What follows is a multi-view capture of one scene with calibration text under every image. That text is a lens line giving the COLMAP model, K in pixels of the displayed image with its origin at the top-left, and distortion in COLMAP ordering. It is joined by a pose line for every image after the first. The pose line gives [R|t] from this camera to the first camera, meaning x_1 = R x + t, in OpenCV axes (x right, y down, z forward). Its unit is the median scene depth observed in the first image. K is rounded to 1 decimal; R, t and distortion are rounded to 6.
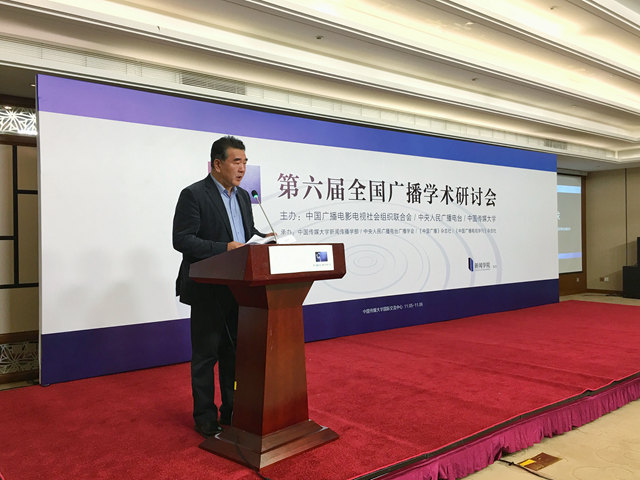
lens RADIAL K [[560.3, 0, 320.0], [0, 560.3, 240.0], [0, 0, 1]] dist [0.004494, -0.001408]
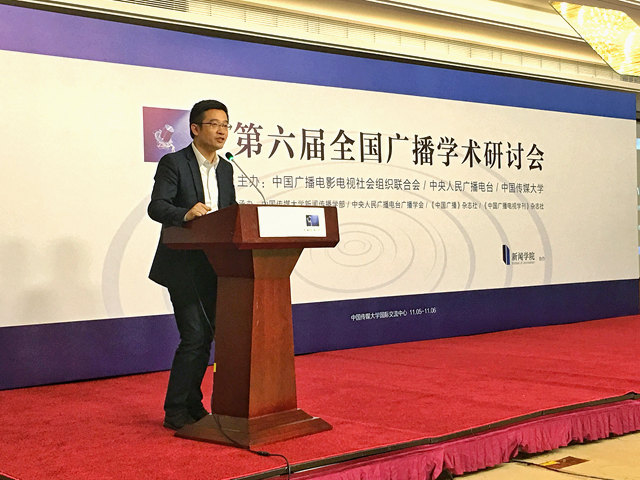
lens RADIAL K [[1029.4, 0, 320.0], [0, 1029.4, 240.0], [0, 0, 1]] dist [0.000384, 0.049805]
pose [[0.998331, -0.002297, 0.057705, -0.036665], [0.002181, 0.999995, 0.002068, 0.026287], [-0.057710, -0.001939, 0.998332, -0.287279]]
